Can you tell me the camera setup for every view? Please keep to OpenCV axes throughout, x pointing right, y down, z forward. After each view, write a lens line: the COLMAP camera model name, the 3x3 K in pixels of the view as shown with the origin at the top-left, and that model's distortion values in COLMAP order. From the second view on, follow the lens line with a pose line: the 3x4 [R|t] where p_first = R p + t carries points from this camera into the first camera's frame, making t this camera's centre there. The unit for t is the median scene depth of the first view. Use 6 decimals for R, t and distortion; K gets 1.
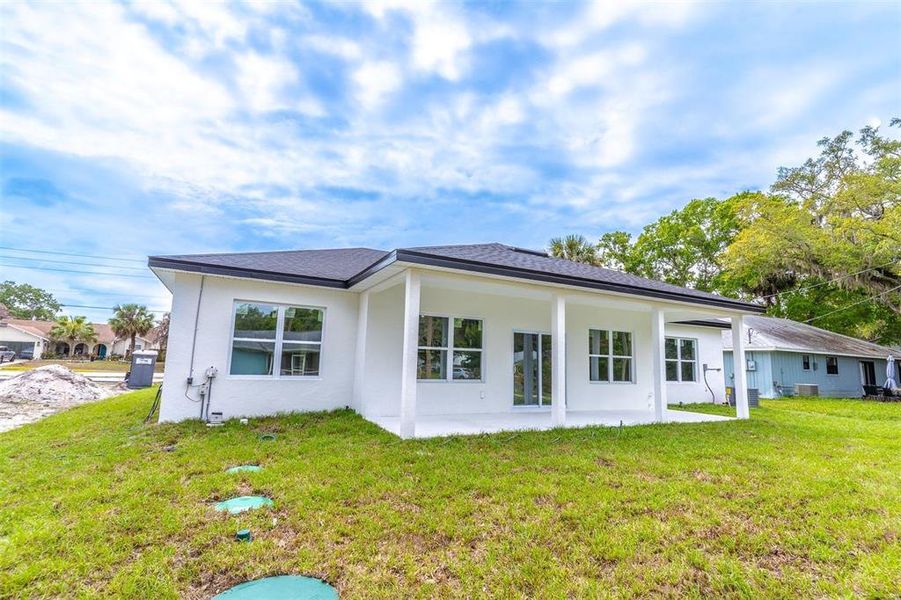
lens RADIAL K [[475.8, 0, 476.4], [0, 475.8, 298.9], [0, 0, 1]] dist [-0.011703, -0.000363]
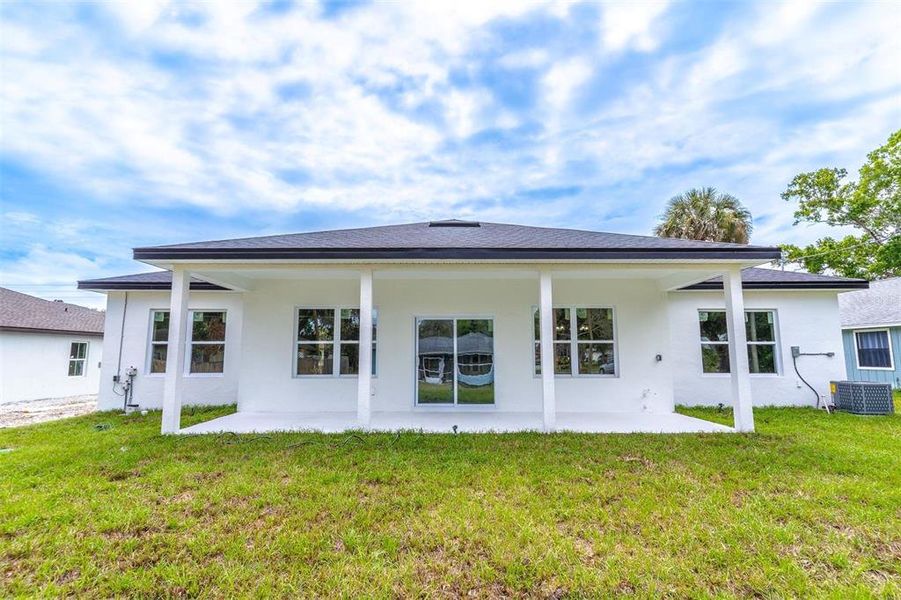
lens RADIAL K [[449.9, 0, 438.7], [0, 449.9, 299.9], [0, 0, 1]] dist [0.001992, 0.000308]
pose [[0.858808, -0.086963, -0.504863, 0.381092], [0.095586, 0.995382, -0.008856, 0.032207], [0.503302, -0.040652, 0.863154, 0.222650]]
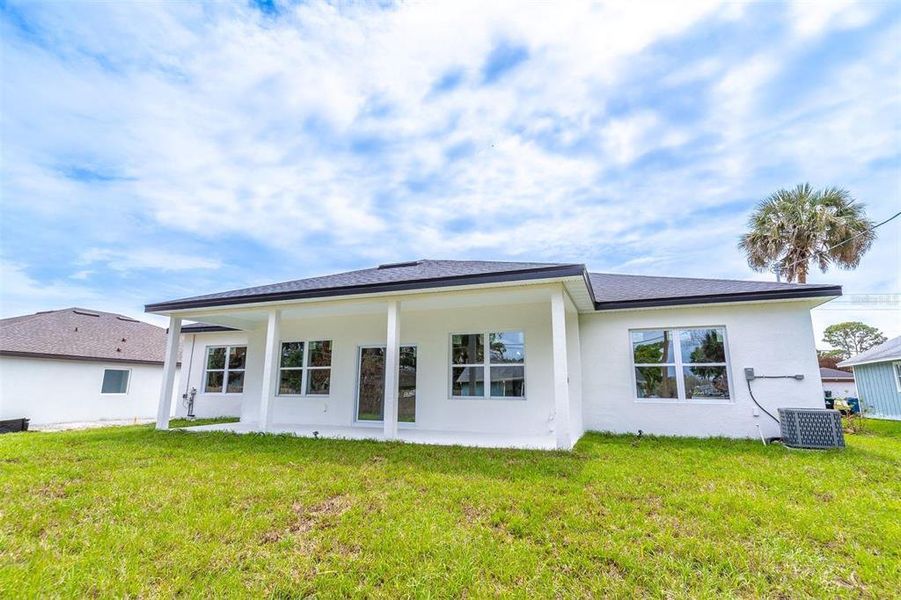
lens RADIAL K [[430.6, 0, 449.2], [0, 430.6, 300.1], [0, 0, 1]] dist [0.002115, 0.000038]
pose [[0.616862, -0.175893, -0.767166, 0.671442], [0.124485, 0.984244, -0.125567, 0.077973], [0.777165, -0.018043, 0.629039, 0.404916]]
